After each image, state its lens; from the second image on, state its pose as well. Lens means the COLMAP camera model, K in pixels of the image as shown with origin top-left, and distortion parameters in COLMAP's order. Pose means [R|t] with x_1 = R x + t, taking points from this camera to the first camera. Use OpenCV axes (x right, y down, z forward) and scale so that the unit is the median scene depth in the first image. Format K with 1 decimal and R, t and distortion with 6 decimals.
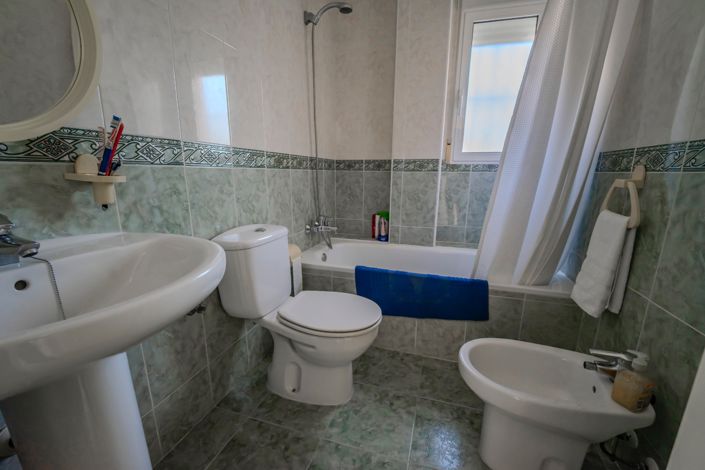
lens RADIAL K [[294.7, 0, 351.4], [0, 294.7, 238.5], [0, 0, 1]] dist [-0.006266, -0.004834]
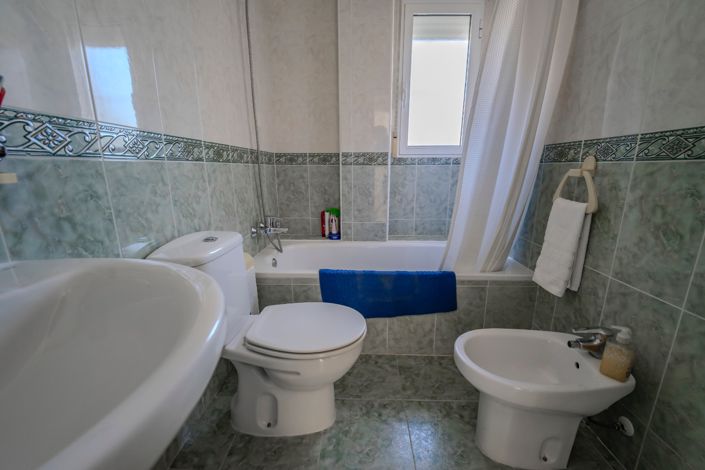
lens RADIAL K [[294.7, 0, 352.1], [0, 294.7, 238.3], [0, 0, 1]] dist [-0.006266, -0.004834]
pose [[0.961939, -0.074076, 0.263034, -0.155756], [0.070311, 0.997243, 0.023713, -0.024055], [-0.264066, -0.004316, 0.964495, 0.131485]]
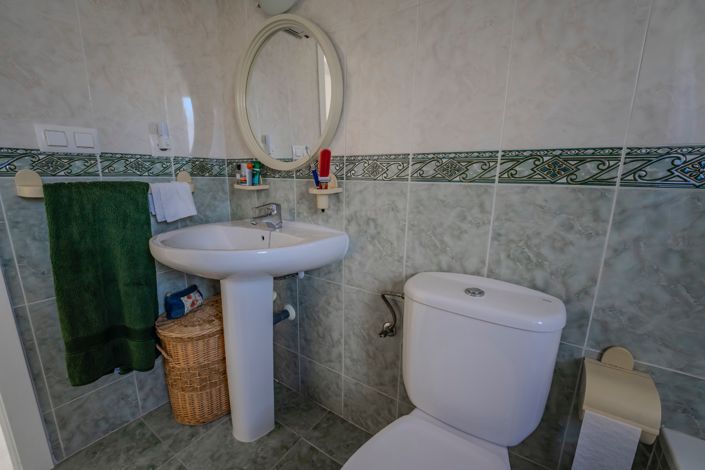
lens RADIAL K [[294.7, 0, 357.6], [0, 294.7, 252.9], [0, 0, 1]] dist [-0.006266, -0.004834]
pose [[-0.288387, 0.194566, -0.937538, 0.303750], [-0.242998, 0.932211, 0.268206, -0.205793], [0.926167, 0.305167, -0.221559, 0.933114]]
